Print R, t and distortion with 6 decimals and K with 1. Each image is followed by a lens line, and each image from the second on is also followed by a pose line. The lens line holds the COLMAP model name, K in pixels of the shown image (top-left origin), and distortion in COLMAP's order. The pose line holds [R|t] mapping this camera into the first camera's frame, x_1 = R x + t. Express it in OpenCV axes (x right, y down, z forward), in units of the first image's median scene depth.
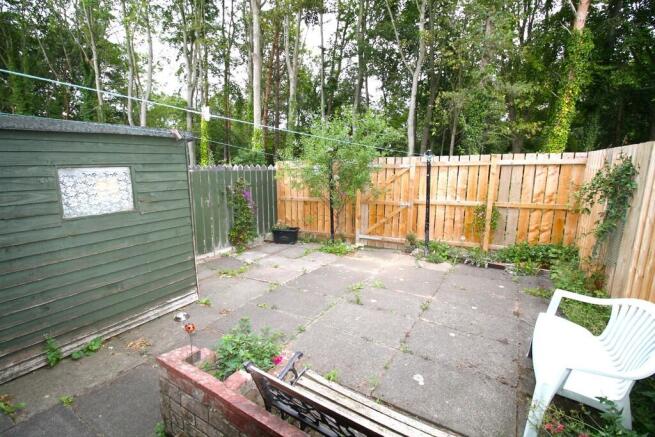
lens RADIAL K [[305.9, 0, 327.5], [0, 305.9, 218.5], [0, 0, 1]] dist [-0.032372, -0.000540]
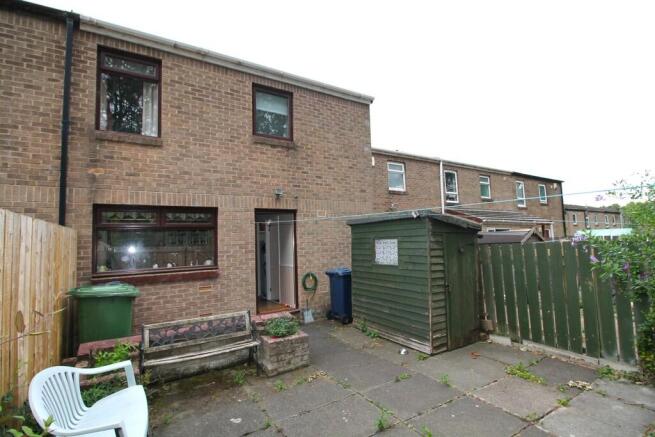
lens RADIAL K [[305.9, 0, 327.5], [0, 305.9, 218.5], [0, 0, 1]] dist [-0.032372, -0.000540]
pose [[-0.446344, -0.056447, -0.893079, 0.995685], [-0.139536, 0.990191, 0.007153, -0.240028], [0.883916, 0.127809, -0.449842, 1.409669]]
